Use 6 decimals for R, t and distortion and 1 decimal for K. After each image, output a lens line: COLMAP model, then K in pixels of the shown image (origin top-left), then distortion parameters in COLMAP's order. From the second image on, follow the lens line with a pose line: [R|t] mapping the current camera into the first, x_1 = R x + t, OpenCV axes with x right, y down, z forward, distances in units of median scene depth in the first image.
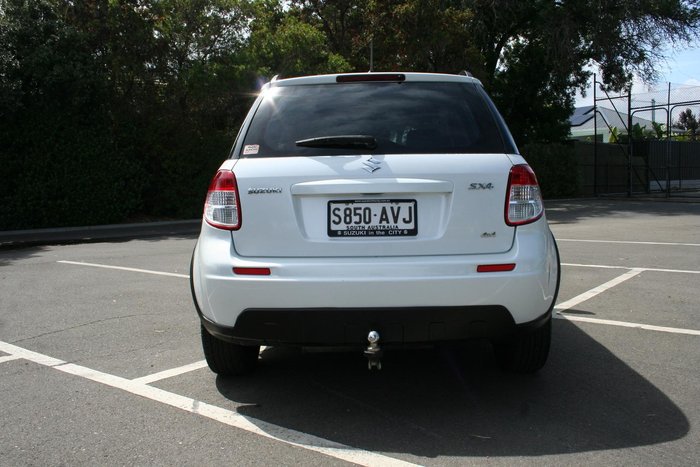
lens RADIAL K [[570.5, 0, 350.3], [0, 570.5, 245.4], [0, 0, 1]] dist [-0.046910, 0.011988]
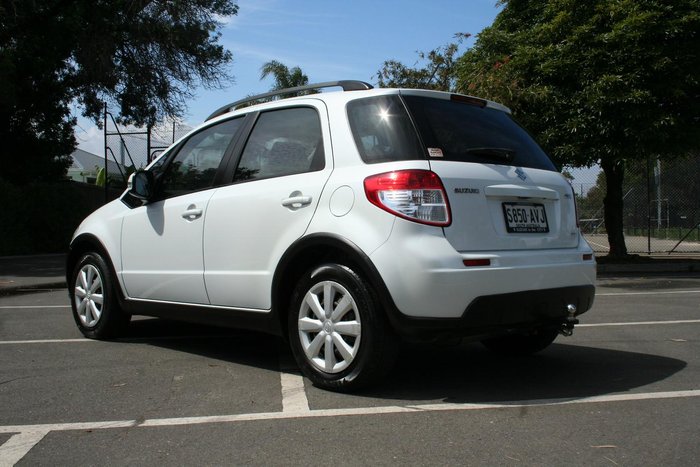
lens RADIAL K [[737.1, 0, 358.4], [0, 737.1, 241.5], [0, 0, 1]] dist [-0.102140, 0.114022]
pose [[0.707295, 0.004657, 0.706903, -1.305123], [0.068257, 0.994856, -0.074848, 0.093096], [-0.703616, 0.101191, 0.703339, 0.166048]]
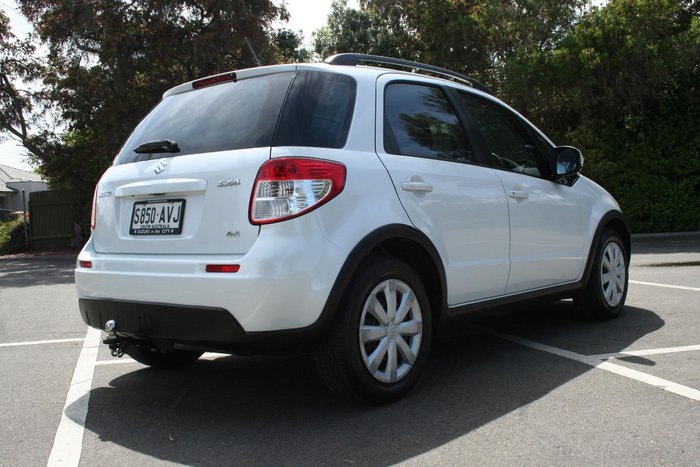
lens RADIAL K [[737.1, 0, 358.4], [0, 737.1, 241.5], [0, 0, 1]] dist [-0.102140, 0.114022]
pose [[0.781558, 0.012737, -0.623703, 1.173455], [-0.039389, 0.998804, -0.028961, 0.020633], [0.622588, 0.047201, 0.781125, 0.178071]]
